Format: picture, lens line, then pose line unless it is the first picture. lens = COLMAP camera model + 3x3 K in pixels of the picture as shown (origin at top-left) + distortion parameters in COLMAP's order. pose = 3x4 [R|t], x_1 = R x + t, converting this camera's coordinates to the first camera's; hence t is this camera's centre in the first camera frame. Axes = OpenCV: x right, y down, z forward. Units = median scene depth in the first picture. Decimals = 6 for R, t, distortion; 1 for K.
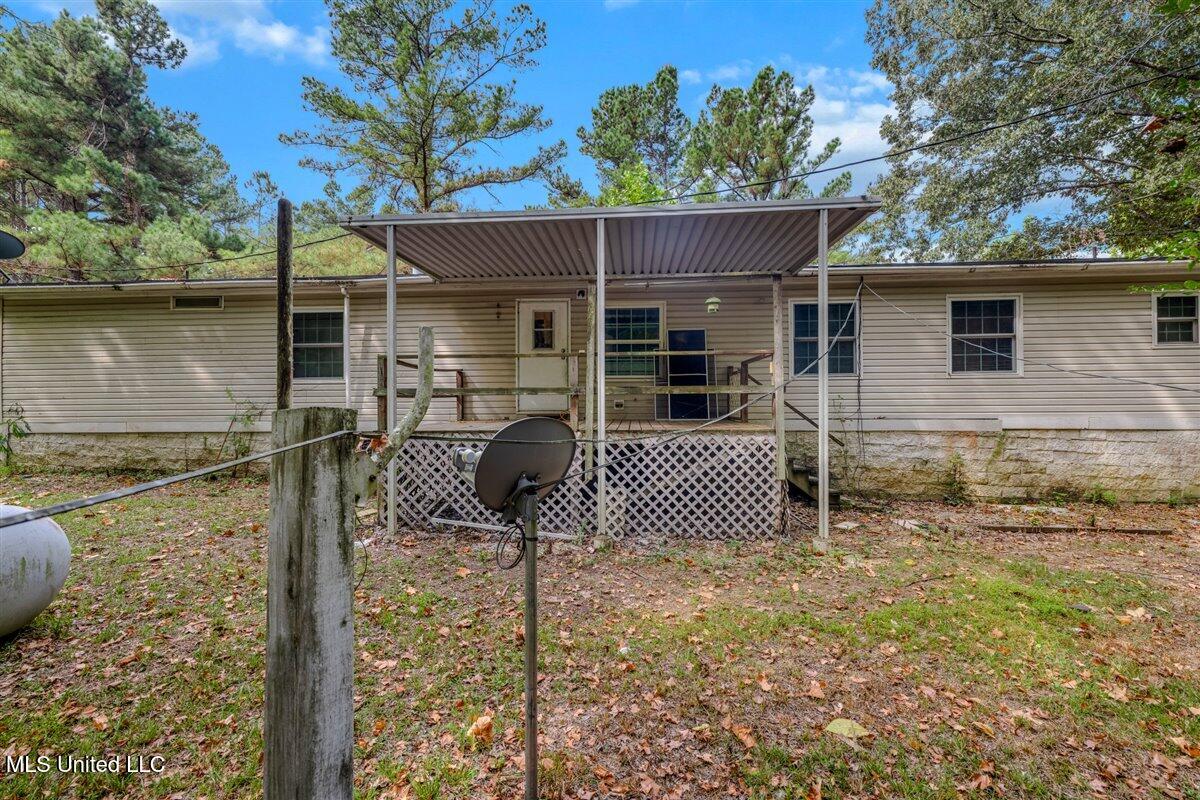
lens RADIAL K [[531.3, 0, 596.0], [0, 531.3, 398.7], [0, 0, 1]] dist [0.001030, 0.000339]
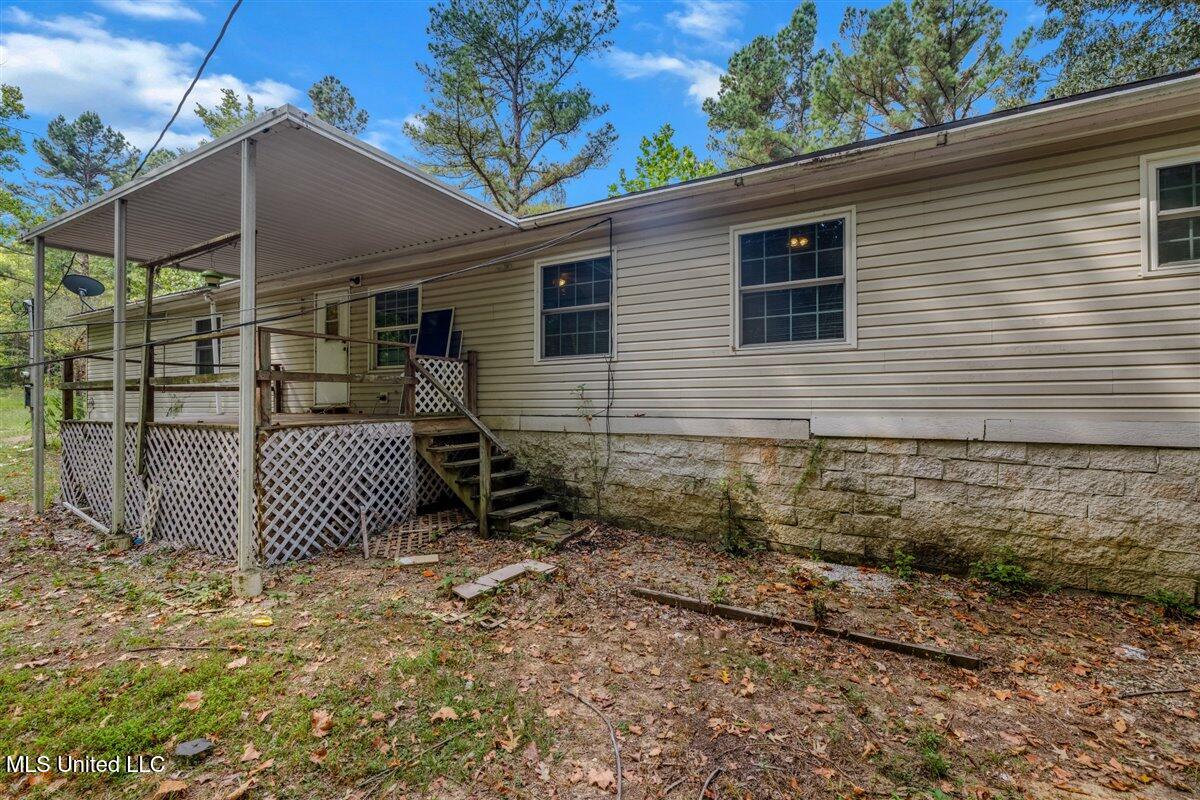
lens RADIAL K [[531.3, 0, 599.3], [0, 531.3, 398.5], [0, 0, 1]] dist [0.001030, 0.000339]
pose [[0.901886, -0.001740, -0.431971, 0.798145], [0.003111, 0.999992, 0.002466, 0.011827], [0.431963, -0.003568, 0.901884, 0.349002]]
